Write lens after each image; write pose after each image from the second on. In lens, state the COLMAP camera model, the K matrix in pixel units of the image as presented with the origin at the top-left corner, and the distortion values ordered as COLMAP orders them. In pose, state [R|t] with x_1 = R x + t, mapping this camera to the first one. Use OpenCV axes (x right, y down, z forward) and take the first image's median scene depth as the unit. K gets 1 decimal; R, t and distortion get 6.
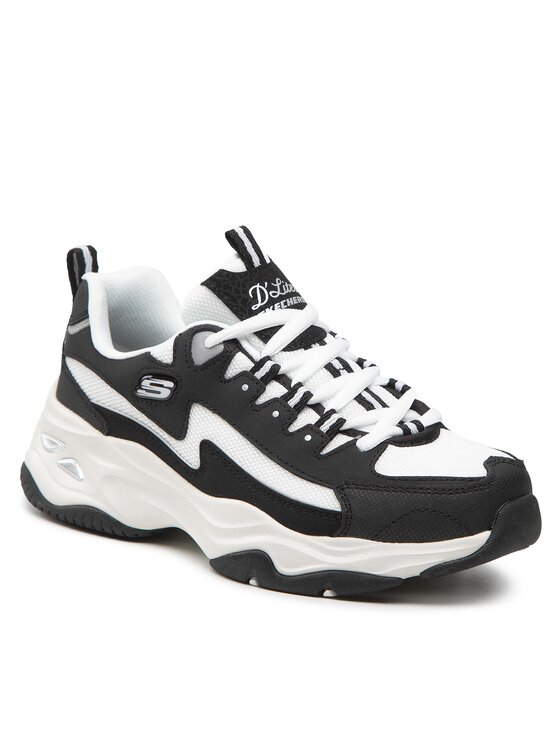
lens RADIAL K [[2224.0, 0, 279.8], [0, 2224.0, 372.7], [0, 0, 1]] dist [-0.016801, 0.000000]
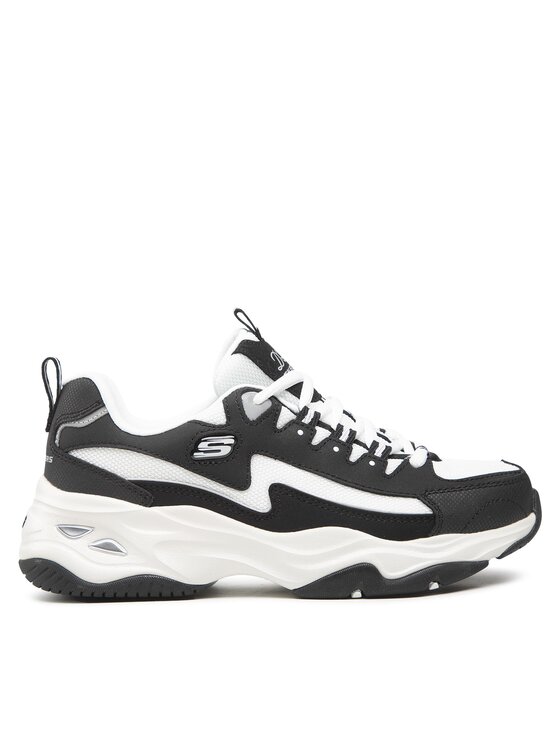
lens RADIAL K [[1561.0, 0, 280.1], [0, 1561.0, 373.3], [0, 0, 1]] dist [-0.021493, 0.000000]
pose [[0.808943, -0.060819, 0.584733, -0.485368], [0.183154, 0.971205, -0.152366, 0.096121], [-0.558629, 0.230352, 0.796788, 0.359111]]
